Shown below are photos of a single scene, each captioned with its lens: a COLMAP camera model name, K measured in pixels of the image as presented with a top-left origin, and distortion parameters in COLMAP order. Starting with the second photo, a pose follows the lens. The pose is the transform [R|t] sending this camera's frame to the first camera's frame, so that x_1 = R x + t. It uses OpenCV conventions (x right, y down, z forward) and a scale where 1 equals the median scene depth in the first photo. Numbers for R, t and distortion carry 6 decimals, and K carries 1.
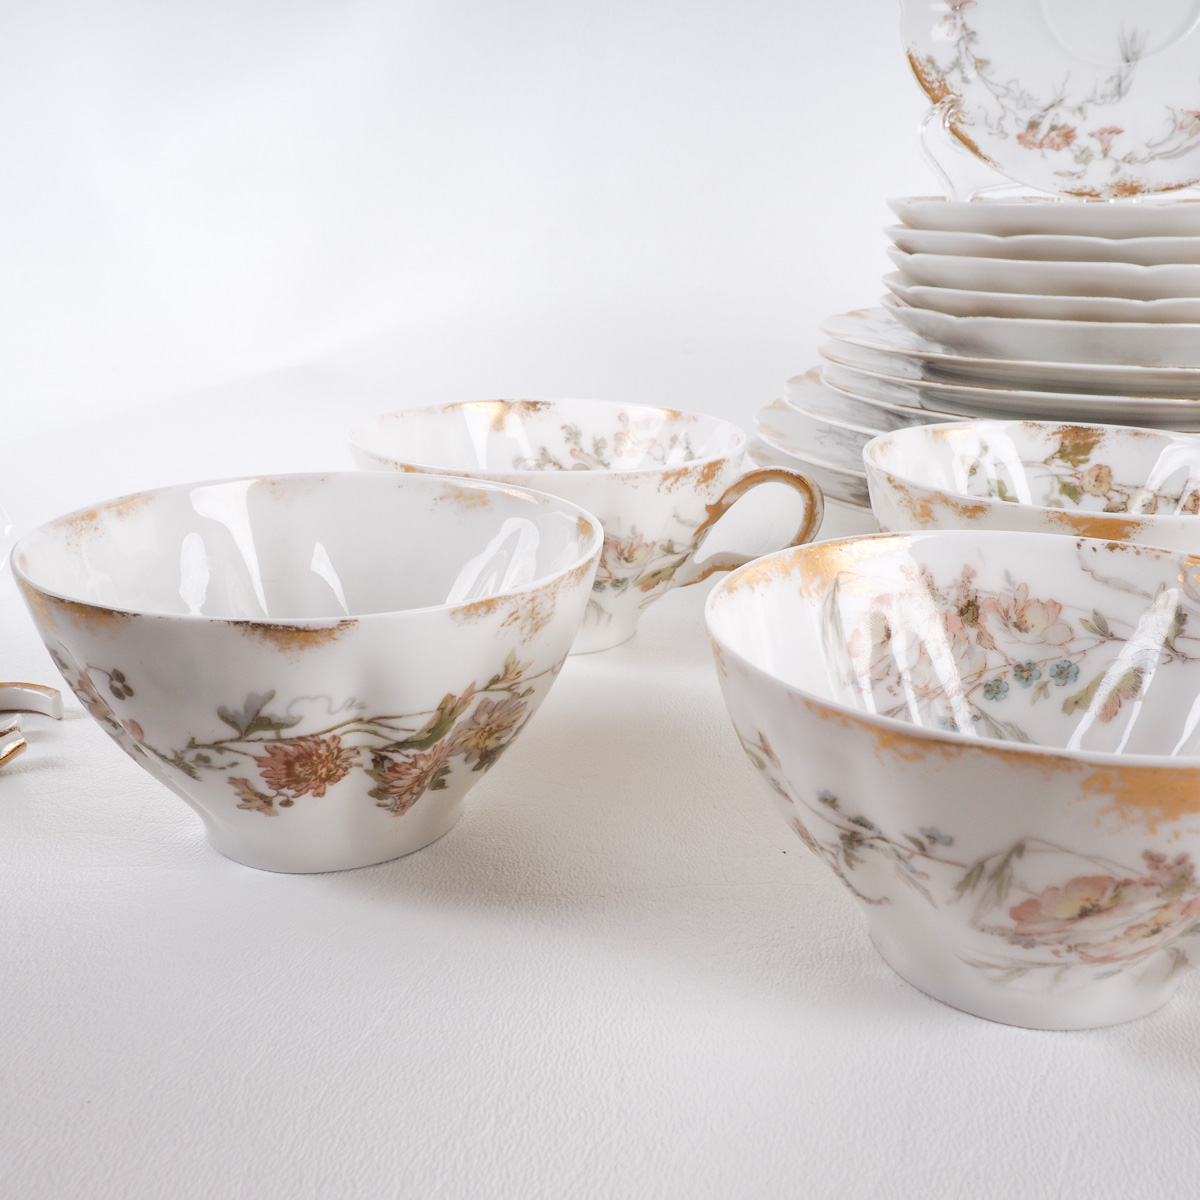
lens RADIAL K [[1260.3, 0, 638.4], [0, 1260.3, 598.4], [0, 0, 1]] dist [-0.001547, -0.013995]
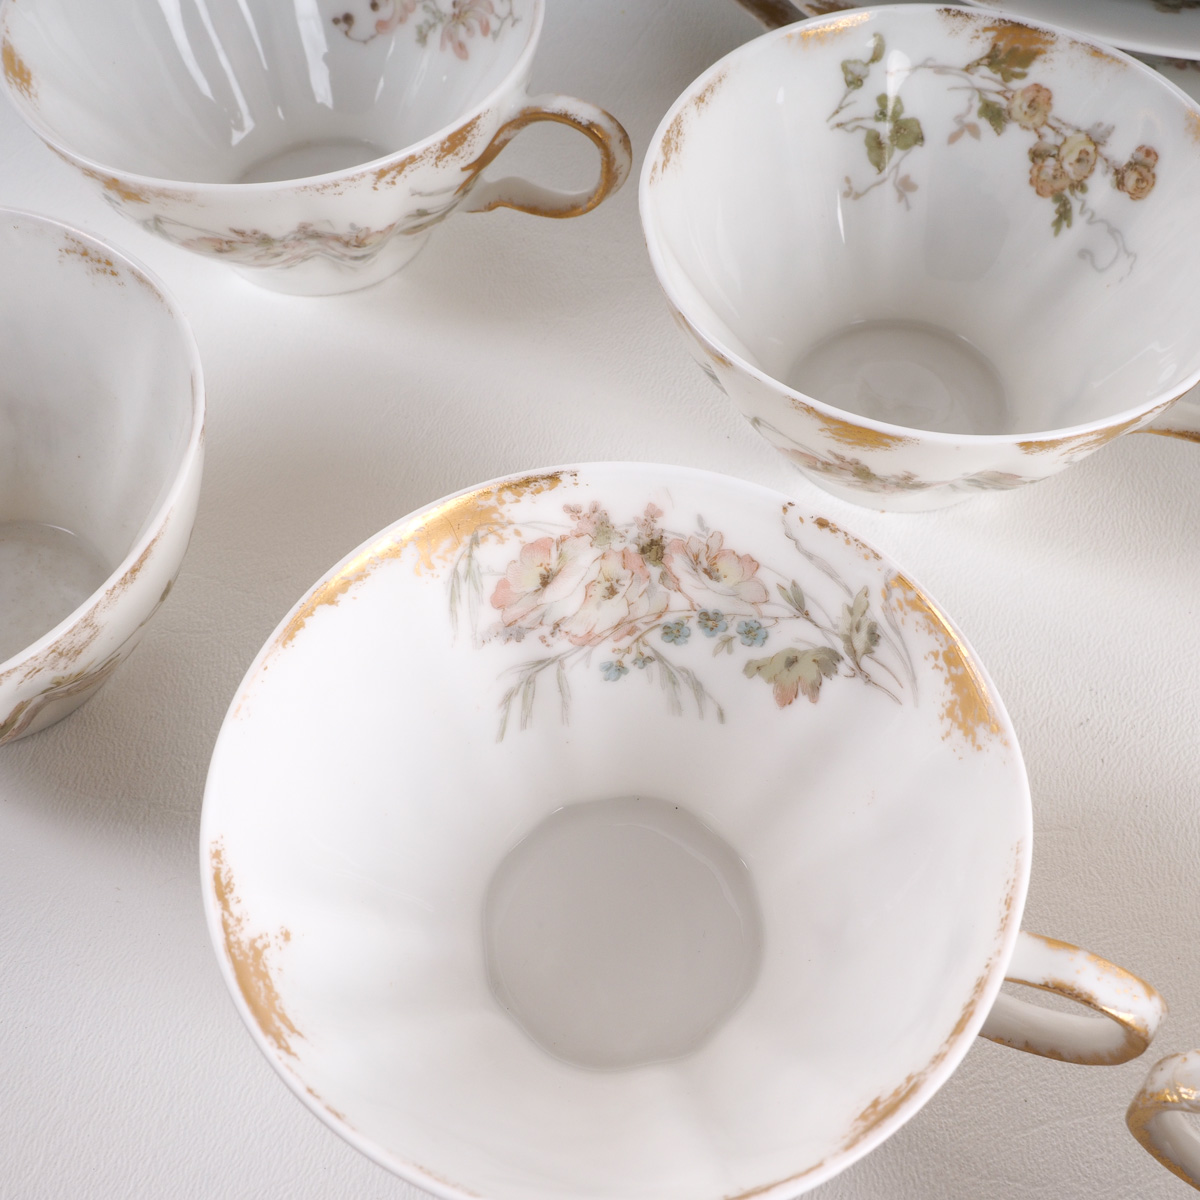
lens RADIAL K [[1354.5, 0, 600.0], [0, 1354.5, 600.0], [0, 0, 1]] dist [0.002448, 0.006524]
pose [[0.992818, 0.083823, -0.085361, 0.307319], [-0.011937, 0.779349, 0.626476, -0.517208], [0.119040, -0.620958, 0.774752, 0.293846]]
